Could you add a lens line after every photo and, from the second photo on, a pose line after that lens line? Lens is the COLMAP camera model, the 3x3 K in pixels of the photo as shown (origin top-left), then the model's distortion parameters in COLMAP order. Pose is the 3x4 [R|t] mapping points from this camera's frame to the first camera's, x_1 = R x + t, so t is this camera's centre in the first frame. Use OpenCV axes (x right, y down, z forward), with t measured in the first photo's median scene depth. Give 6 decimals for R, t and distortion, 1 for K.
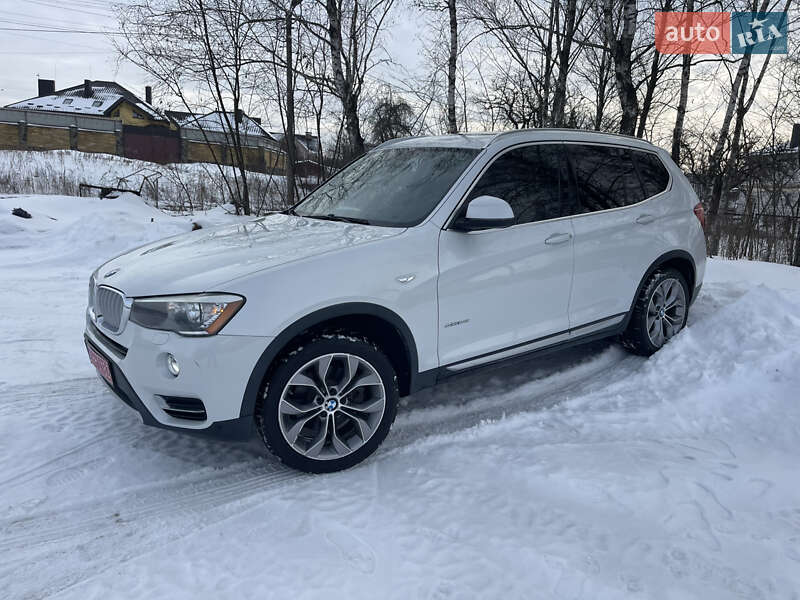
lens RADIAL K [[600.5, 0, 402.3], [0, 600.5, 298.1], [0, 0, 1]] dist [0.067315, -0.080644]
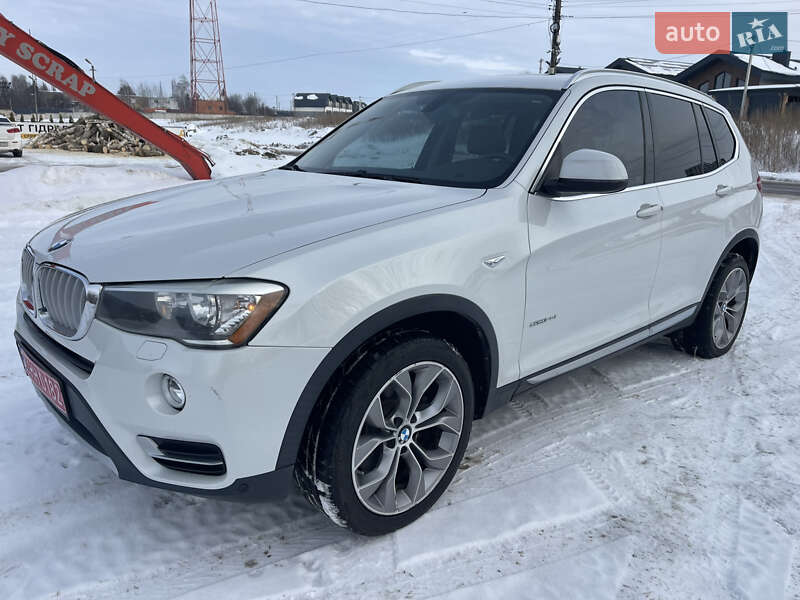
lens RADIAL K [[600.5, 0, 402.3], [0, 600.5, 298.1], [0, 0, 1]] dist [0.067315, -0.080644]
pose [[0.994475, 0.009221, 0.104572, -0.187137], [-0.013164, 0.999226, 0.037080, -0.012880], [-0.104149, -0.038252, 0.993826, 0.315877]]
